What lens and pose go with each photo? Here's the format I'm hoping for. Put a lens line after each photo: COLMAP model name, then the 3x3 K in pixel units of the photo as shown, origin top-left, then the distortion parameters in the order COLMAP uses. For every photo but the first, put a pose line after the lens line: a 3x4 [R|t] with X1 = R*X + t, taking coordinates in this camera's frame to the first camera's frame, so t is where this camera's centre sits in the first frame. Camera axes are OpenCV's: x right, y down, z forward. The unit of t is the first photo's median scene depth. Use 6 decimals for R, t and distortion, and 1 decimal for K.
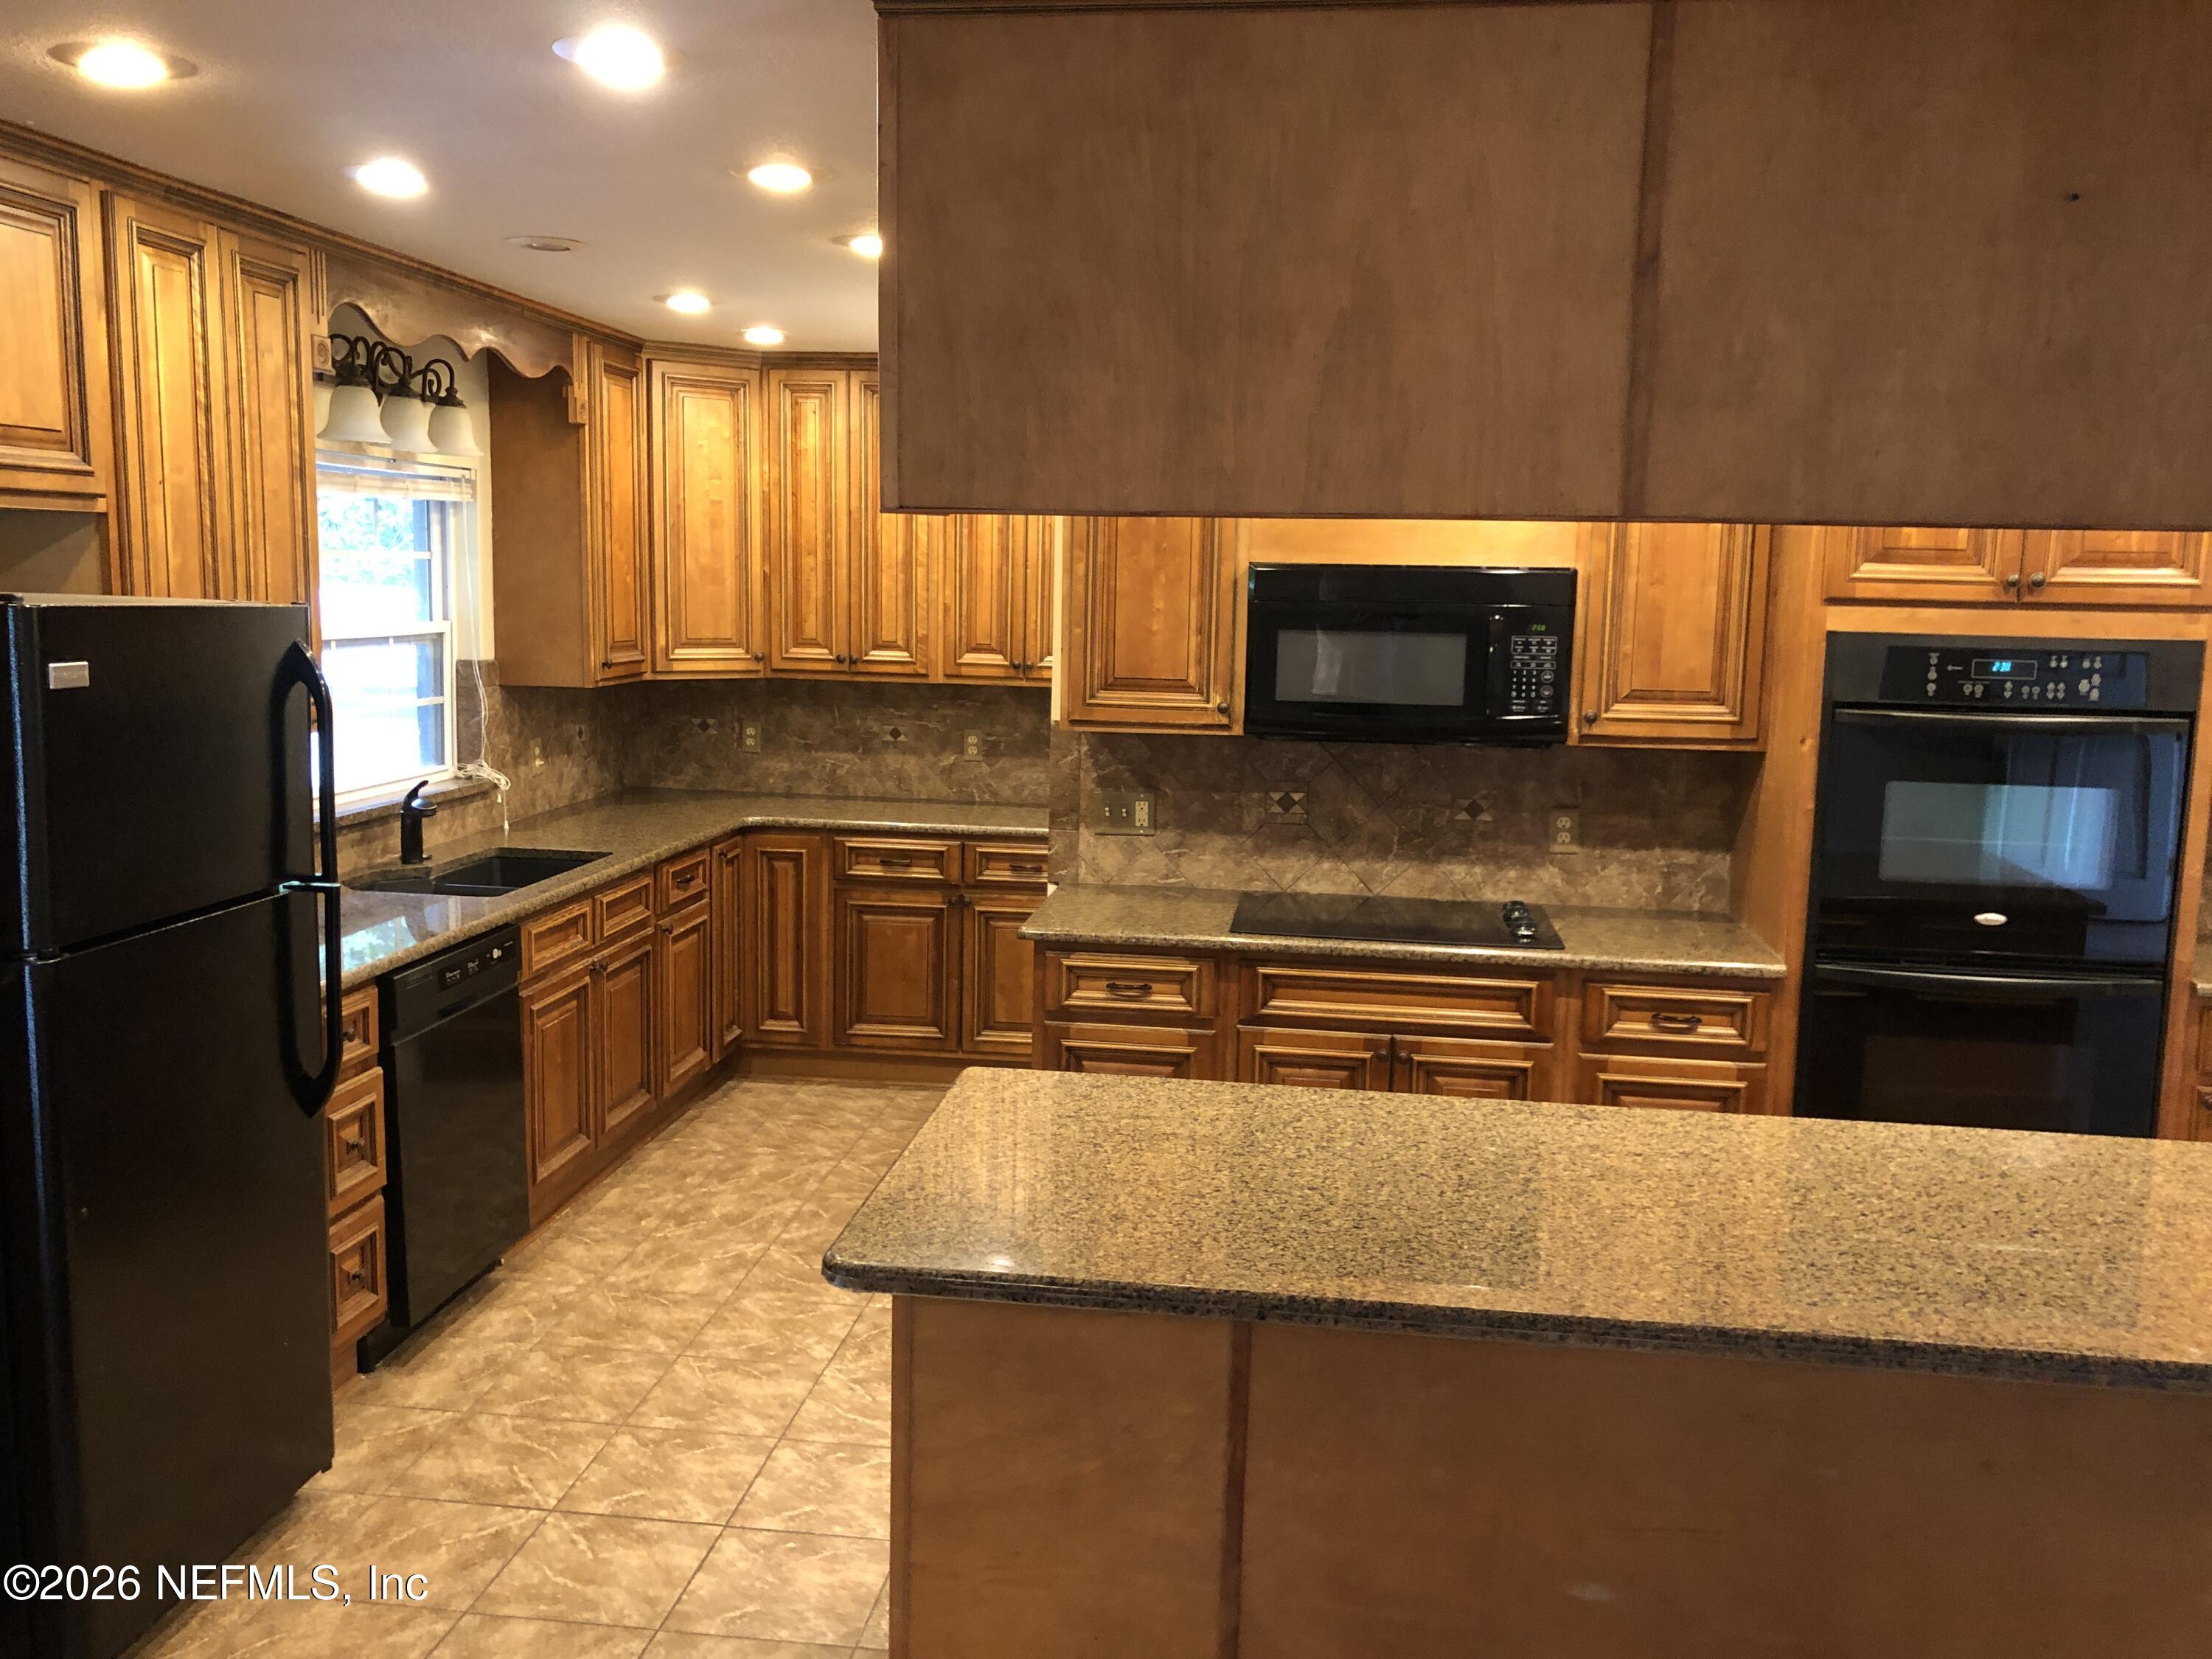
lens RADIAL K [[1823.1, 0, 1106.0], [0, 1823.1, 829.5], [0, 0, 1]] dist [0.074529, -0.000618]
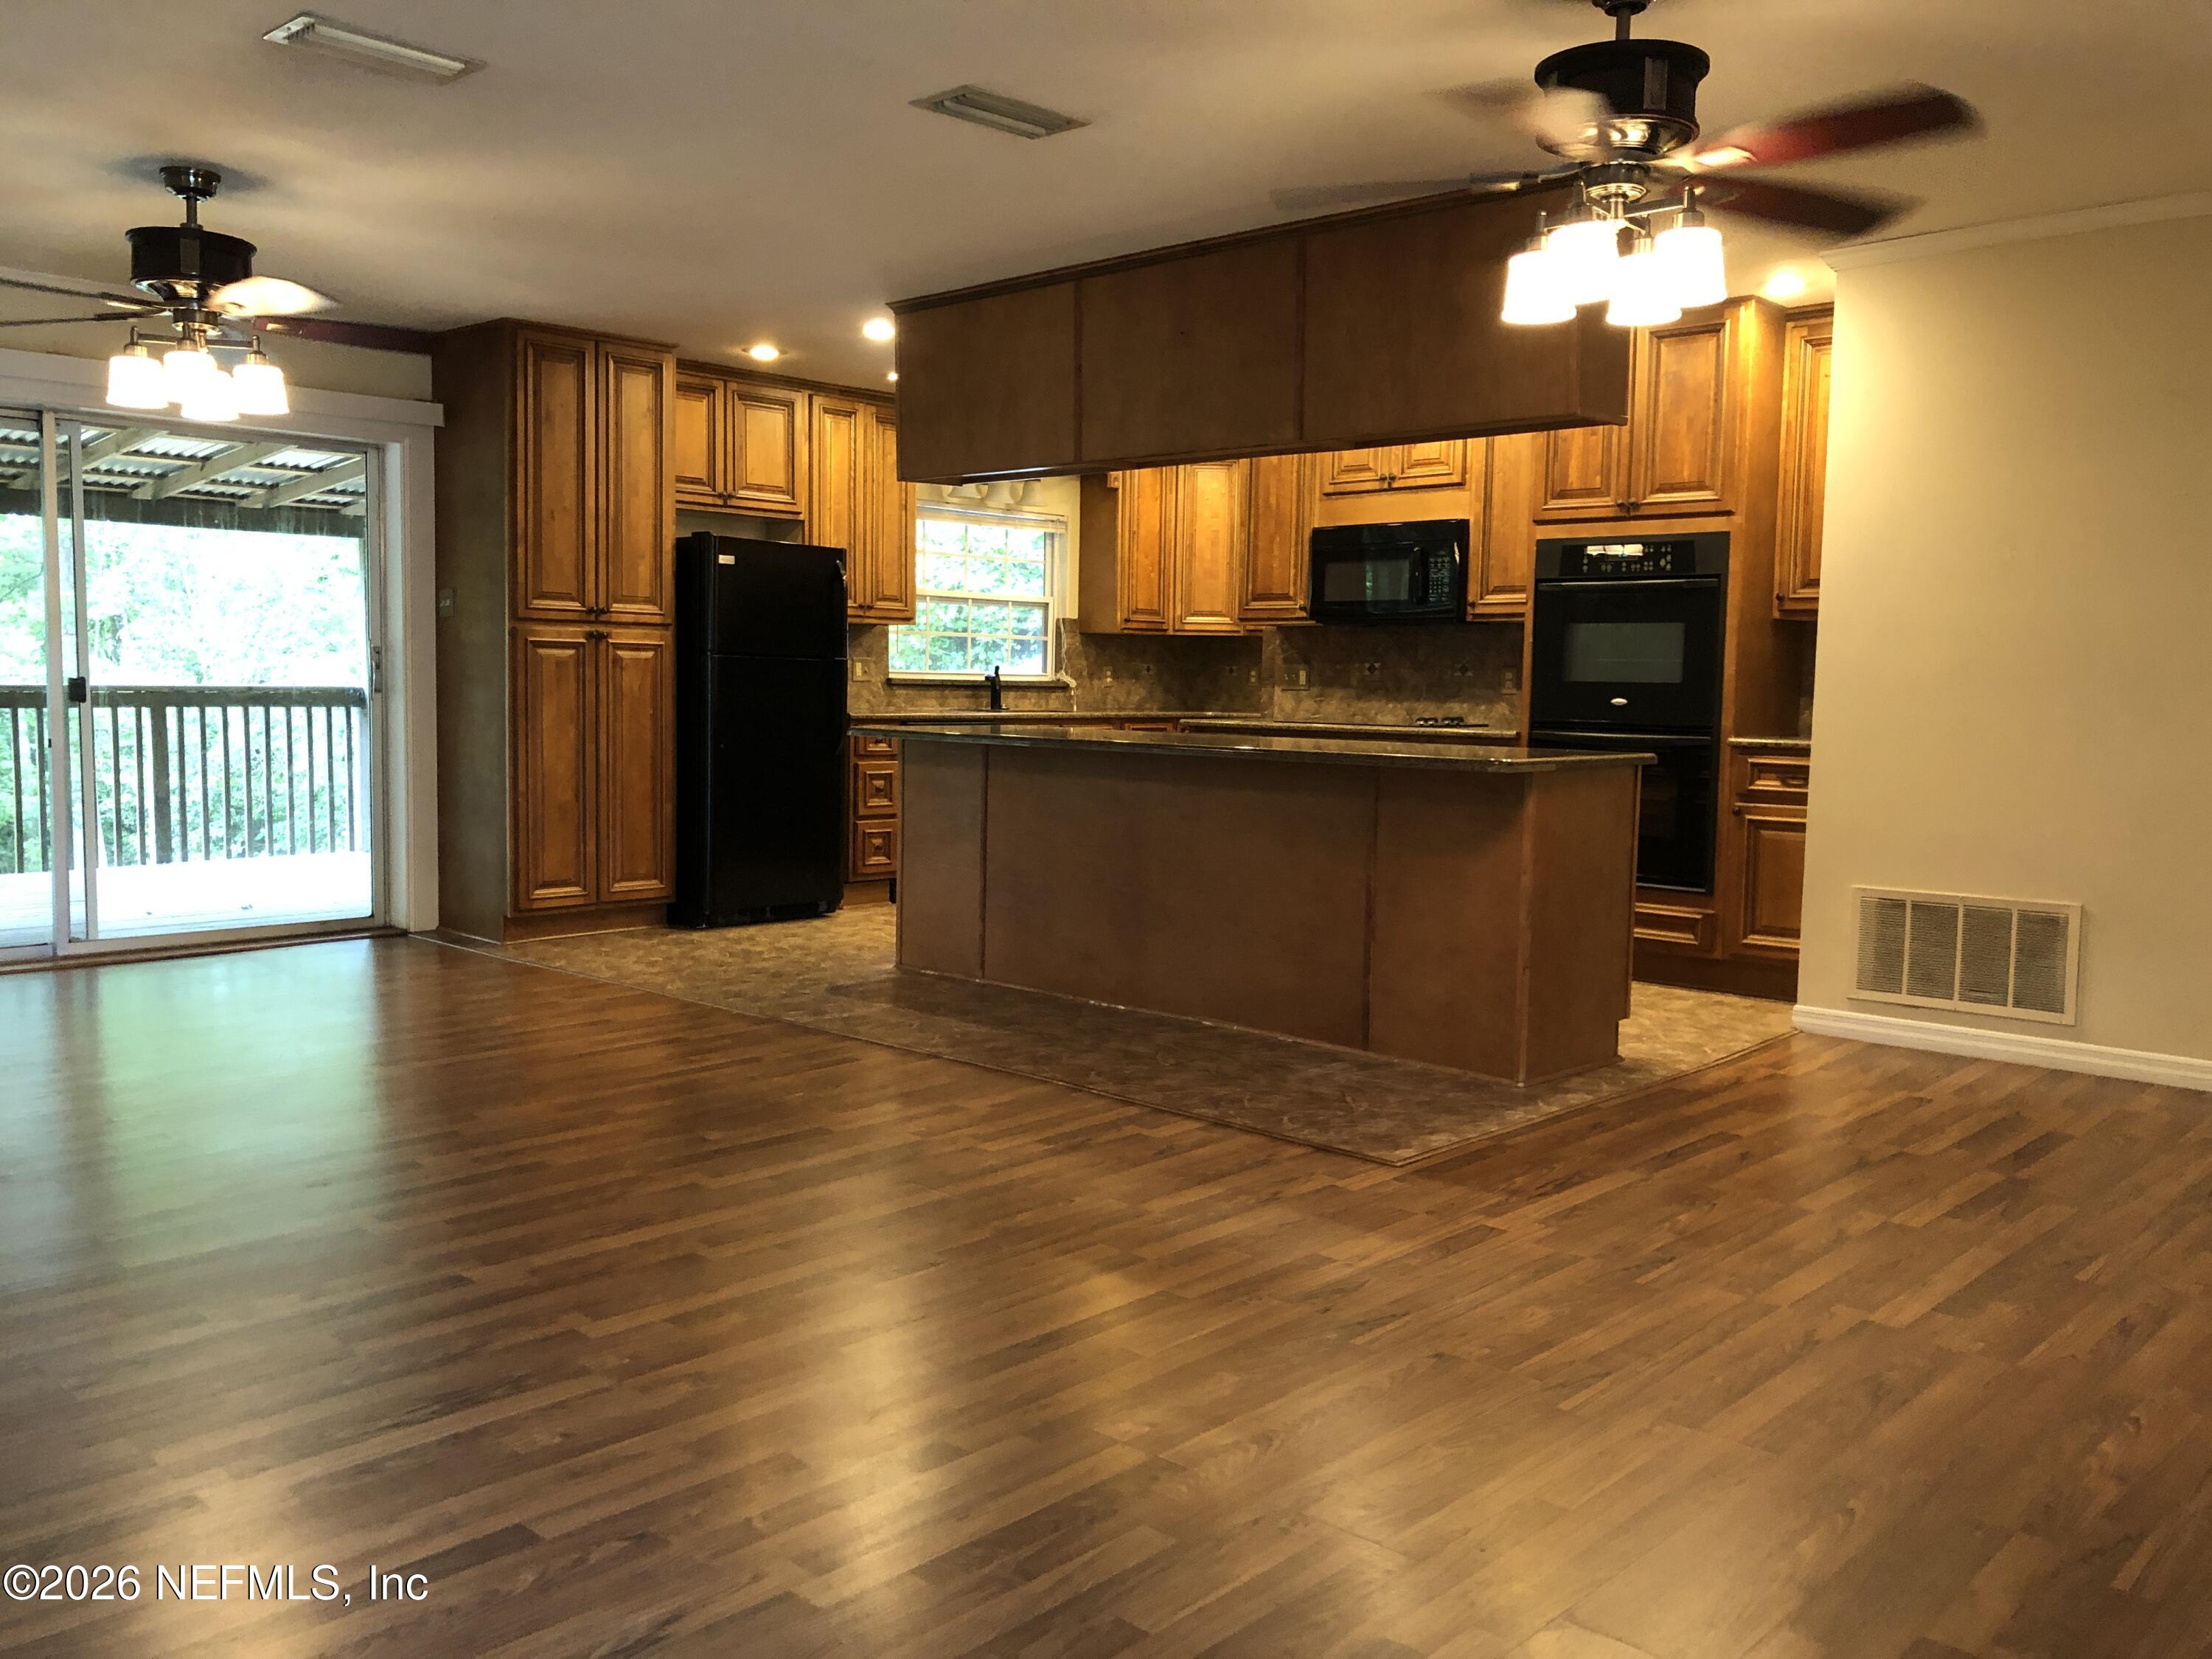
lens RADIAL K [[1805.5, 0, 1106.0], [0, 1805.5, 829.5], [0, 0, 1]] dist [0.175975, 0.000233]
pose [[0.817258, 0.042084, -0.574733, 0.901463], [-0.080779, 0.995849, -0.041947, 0.232802], [0.570582, 0.080708, 0.817265, -0.550637]]
